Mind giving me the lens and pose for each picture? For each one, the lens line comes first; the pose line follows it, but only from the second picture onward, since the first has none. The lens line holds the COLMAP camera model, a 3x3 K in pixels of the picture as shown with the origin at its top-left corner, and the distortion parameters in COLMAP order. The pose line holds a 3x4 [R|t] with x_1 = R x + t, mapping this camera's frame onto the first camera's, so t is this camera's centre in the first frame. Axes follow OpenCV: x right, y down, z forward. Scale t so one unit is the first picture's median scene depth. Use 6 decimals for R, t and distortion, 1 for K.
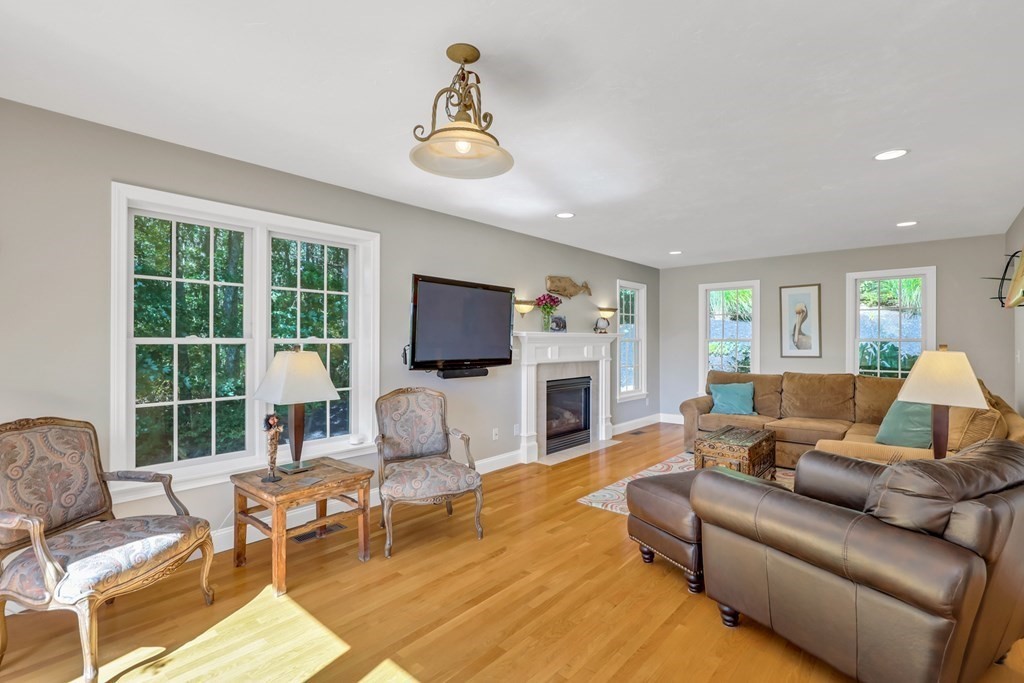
lens RADIAL K [[472.6, 0, 530.9], [0, 472.6, 341.4], [0, 0, 1]] dist [-0.000874, -0.000103]
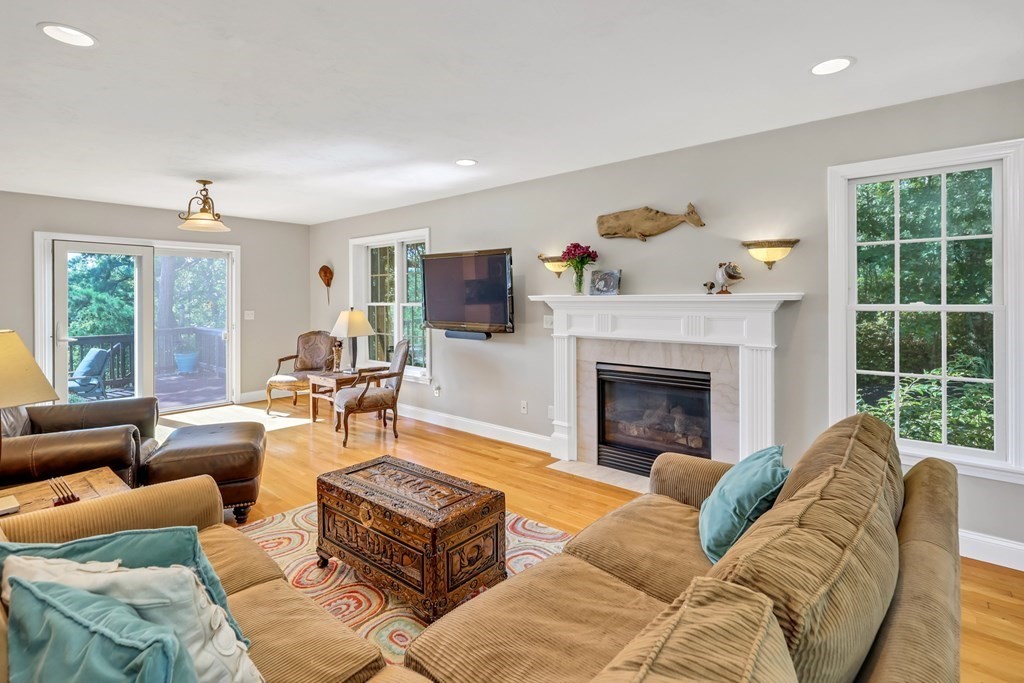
lens RADIAL K [[487.4, 0, 525.0], [0, 487.4, 300.9], [0, 0, 1]] dist [-0.000819, 0.000009]
pose [[0.008270, 0.004765, -0.999954, 0.780827], [0.001979, 0.999987, 0.004782, -0.013618], [0.999964, -0.002018, 0.008260, 0.888304]]
